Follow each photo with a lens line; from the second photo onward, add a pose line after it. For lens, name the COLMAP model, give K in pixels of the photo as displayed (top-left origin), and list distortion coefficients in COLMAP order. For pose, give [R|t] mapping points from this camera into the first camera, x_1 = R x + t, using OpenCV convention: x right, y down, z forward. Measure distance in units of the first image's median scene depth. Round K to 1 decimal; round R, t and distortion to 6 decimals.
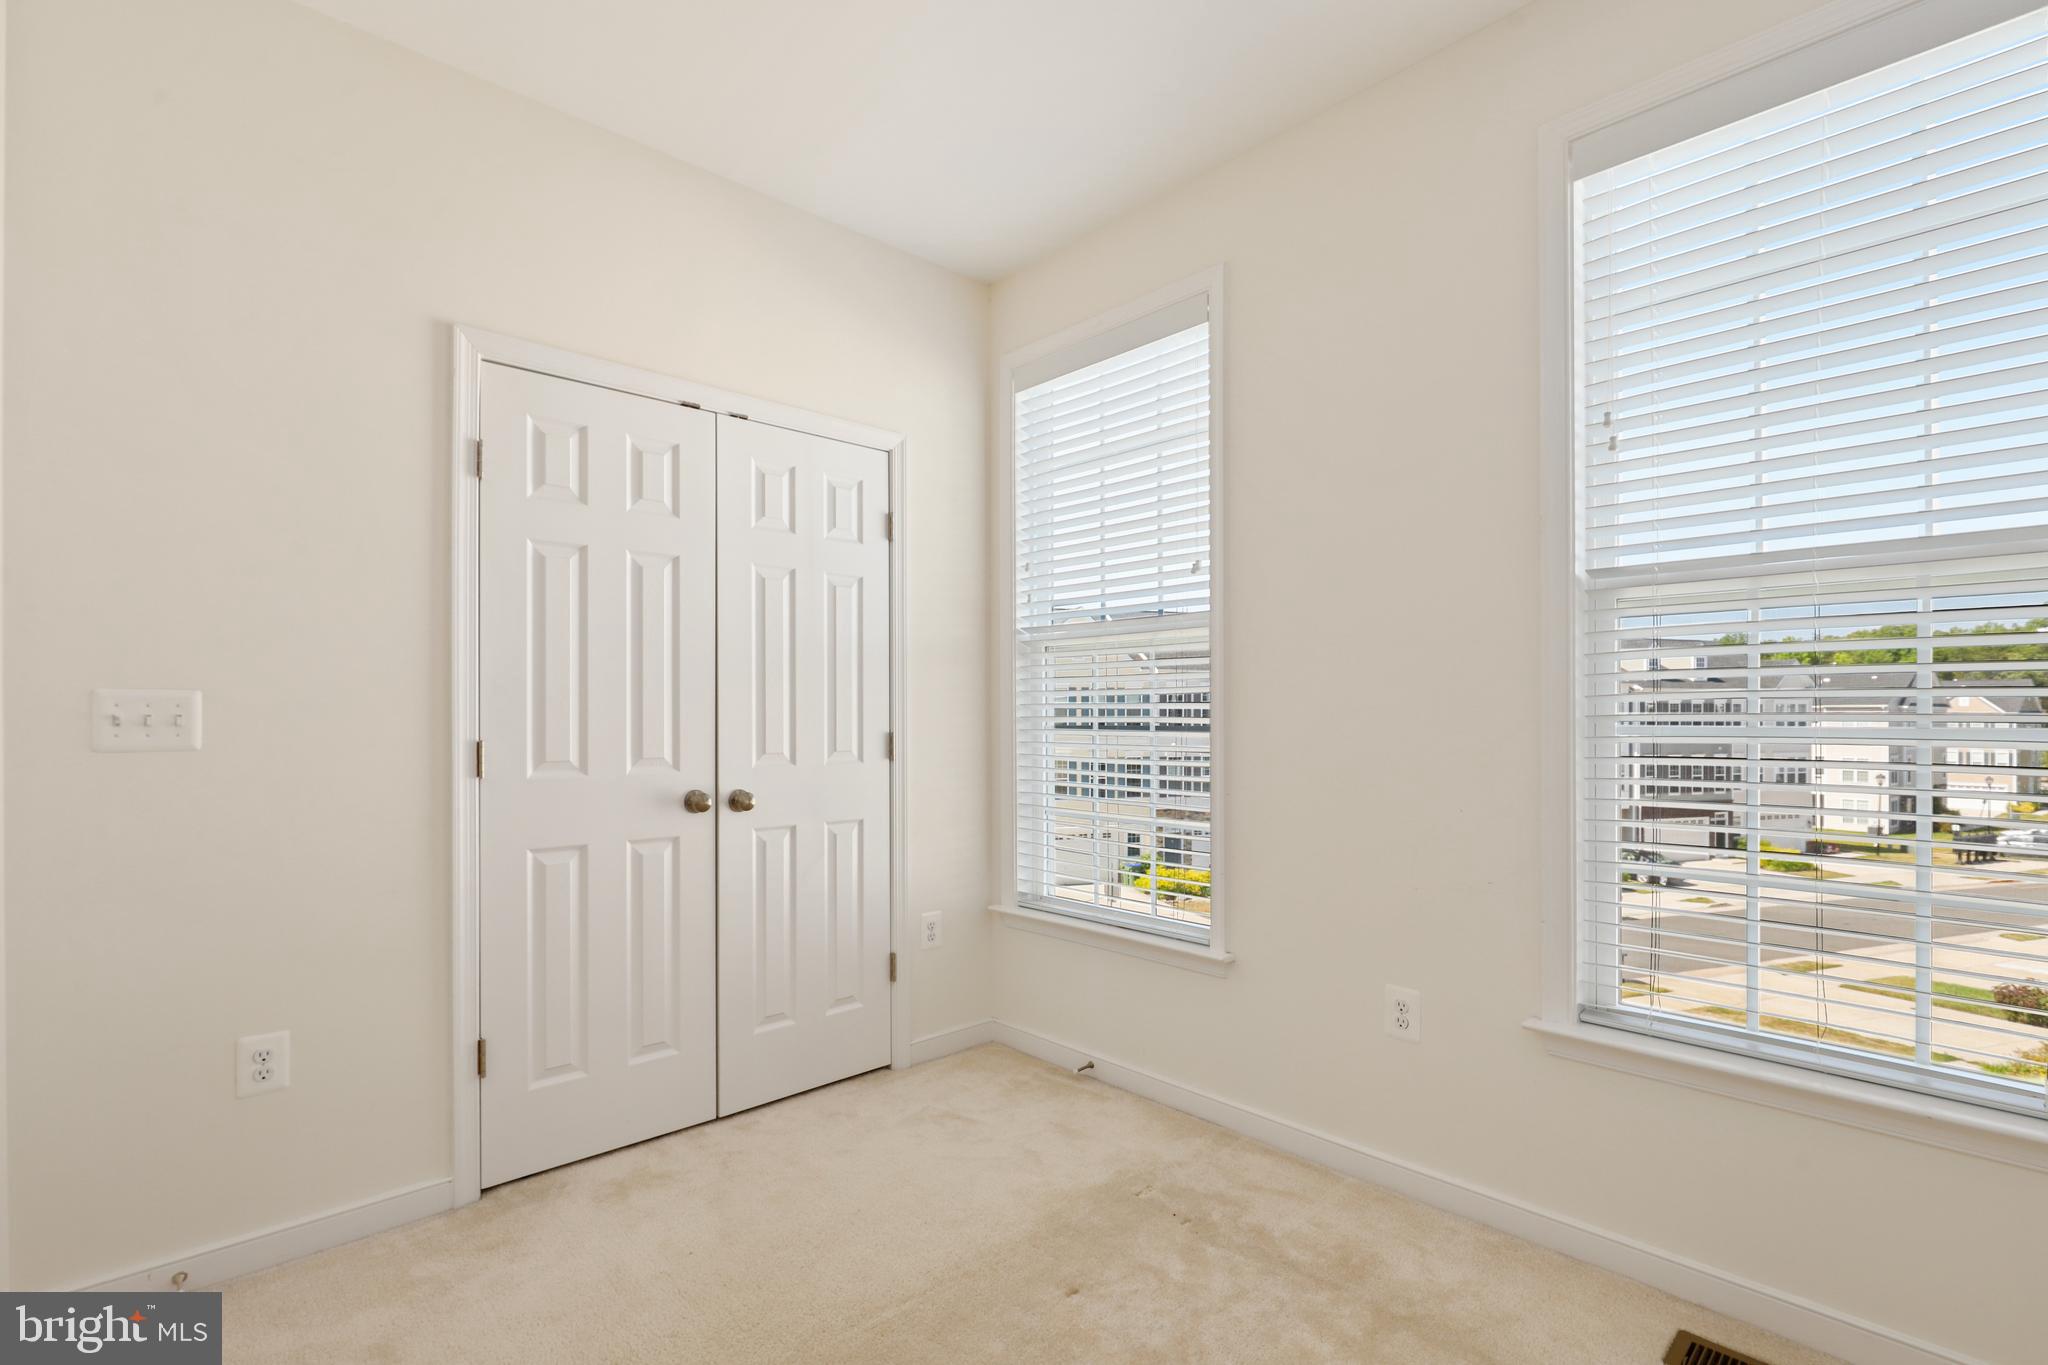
lens RADIAL K [[953.1, 0, 1029.8], [0, 953.1, 716.0], [0, 0, 1]] dist [-0.003134, -0.000739]
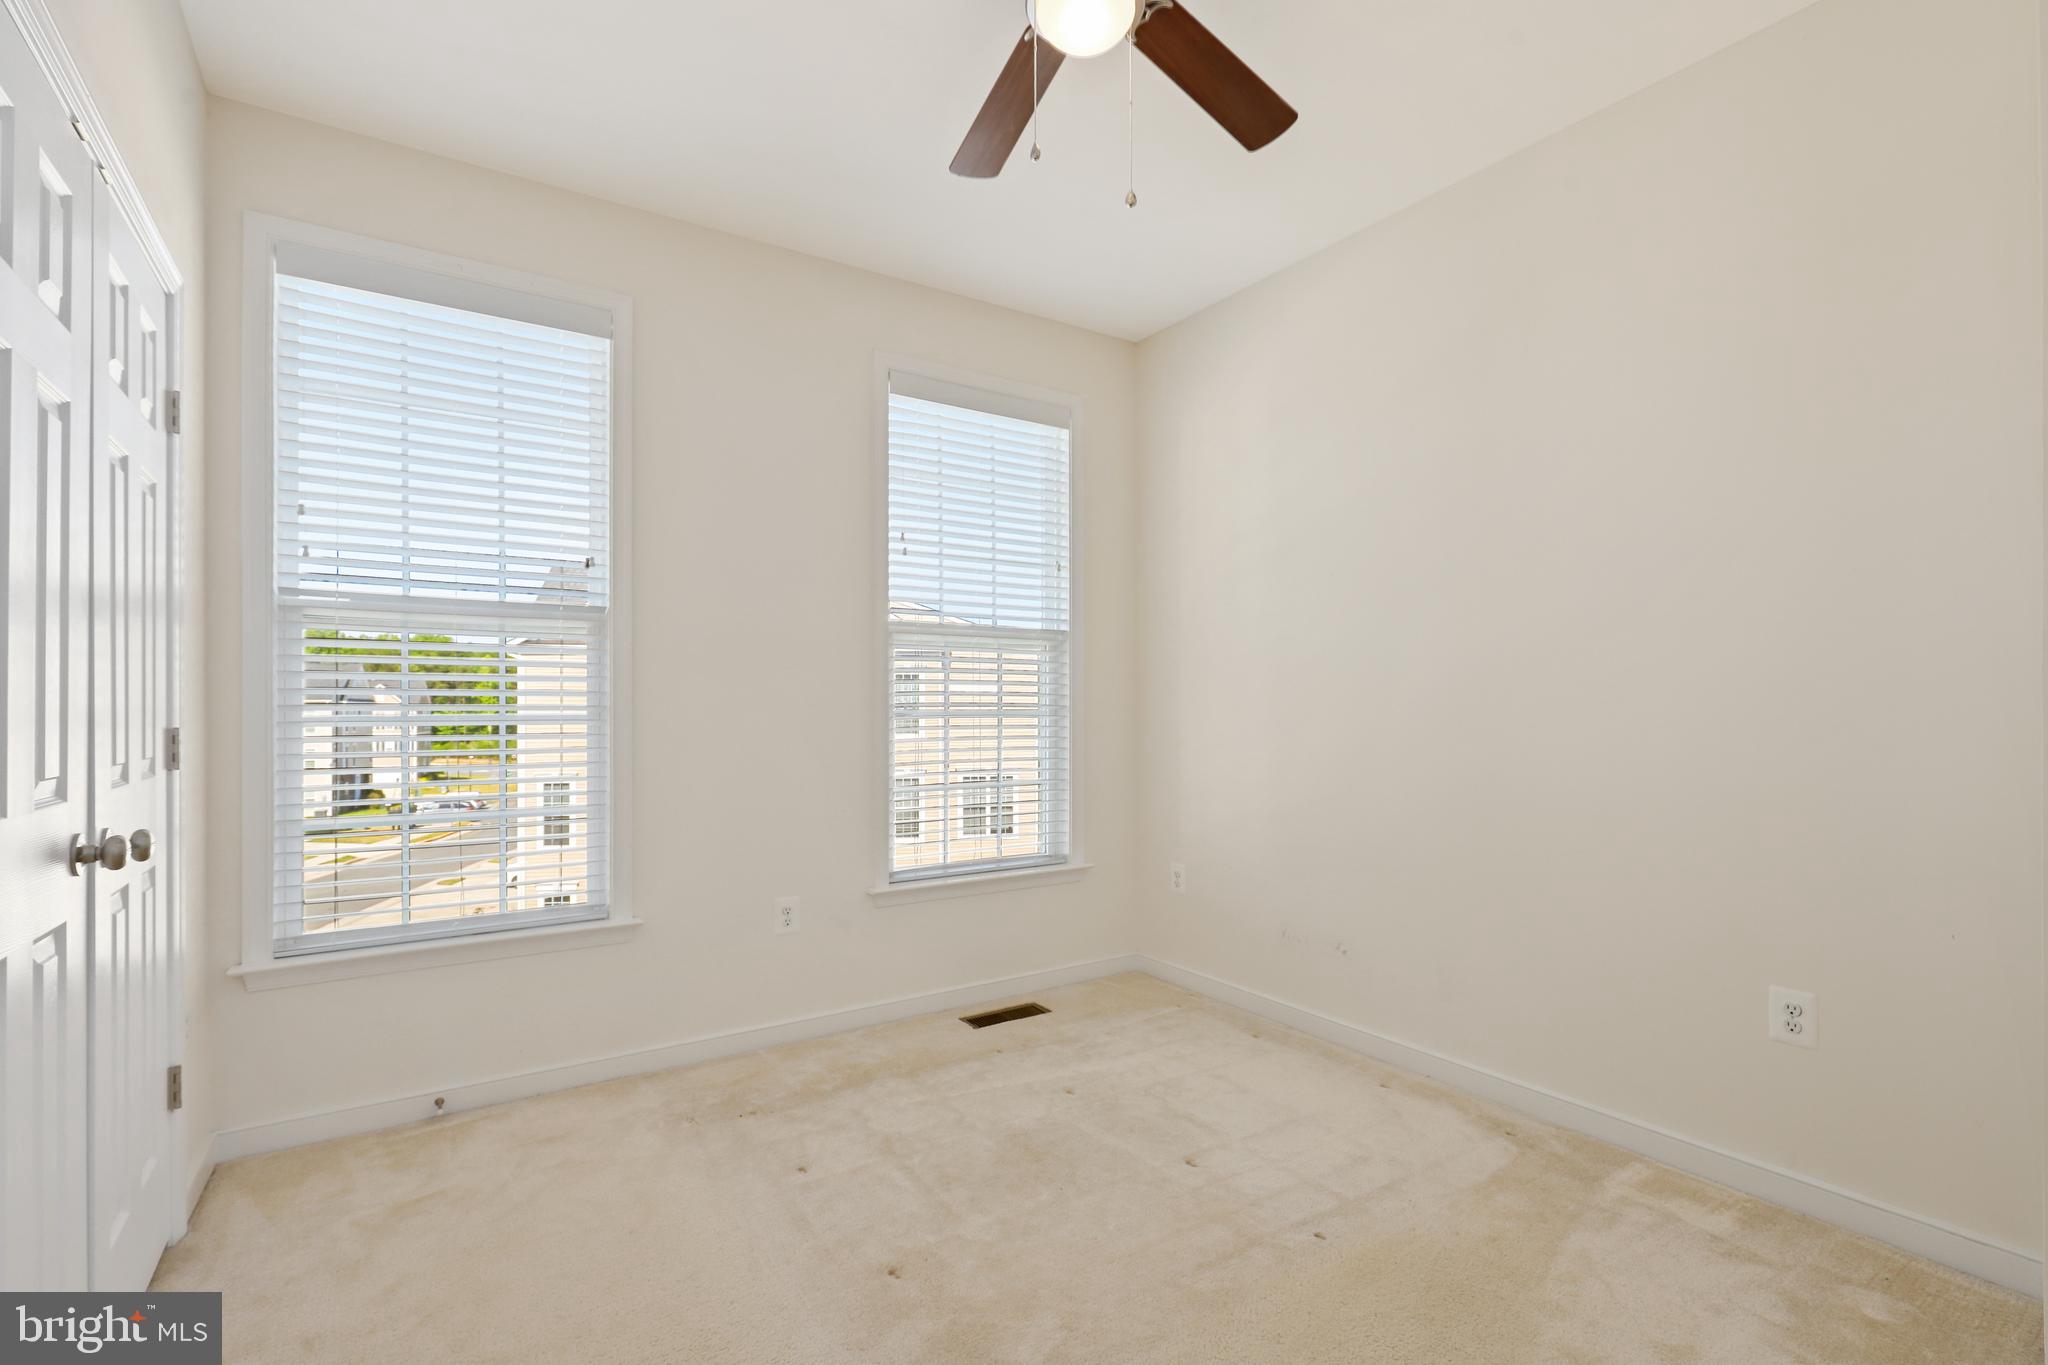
lens RADIAL K [[944.8, 0, 1015.9], [0, 944.8, 710.4], [0, 0, 1]] dist [0.001212, 0.000108]
pose [[0.158633, -0.000943, 0.987337, -0.806399], [0.002120, 0.999998, 0.000615, 0.006968], [-0.987335, 0.001996, 0.158635, 0.381558]]
